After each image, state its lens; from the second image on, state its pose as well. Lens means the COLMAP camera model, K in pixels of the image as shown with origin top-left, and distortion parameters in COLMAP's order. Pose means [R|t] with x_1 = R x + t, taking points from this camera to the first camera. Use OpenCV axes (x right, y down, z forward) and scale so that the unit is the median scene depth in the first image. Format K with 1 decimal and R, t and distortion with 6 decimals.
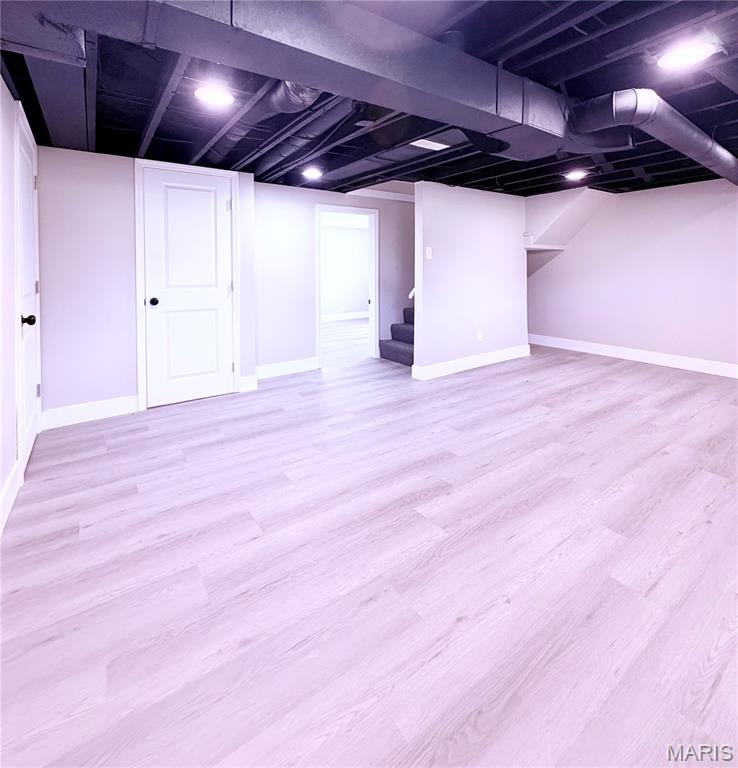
lens RADIAL K [[372.8, 0, 367.5], [0, 372.8, 378.6], [0, 0, 1]] dist [0.001849, 0.000180]
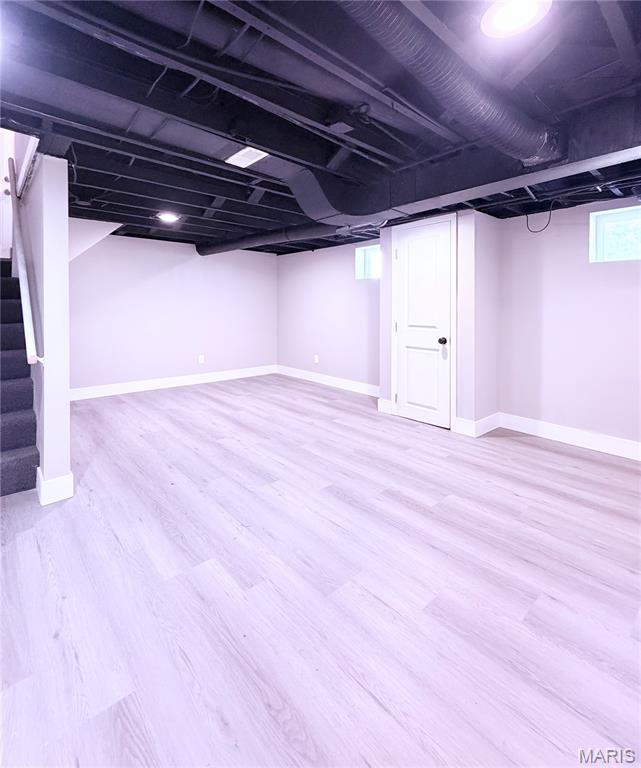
lens RADIAL K [[374.3, 0, 320.9], [0, 374.3, 388.5], [0, 0, 1]] dist [0.018545, 0.000035]
pose [[-0.117557, -0.207055, 0.971241, -0.777963], [0.277182, 0.932311, 0.232306, -0.321211], [-0.953599, 0.296519, -0.052207, 1.084586]]
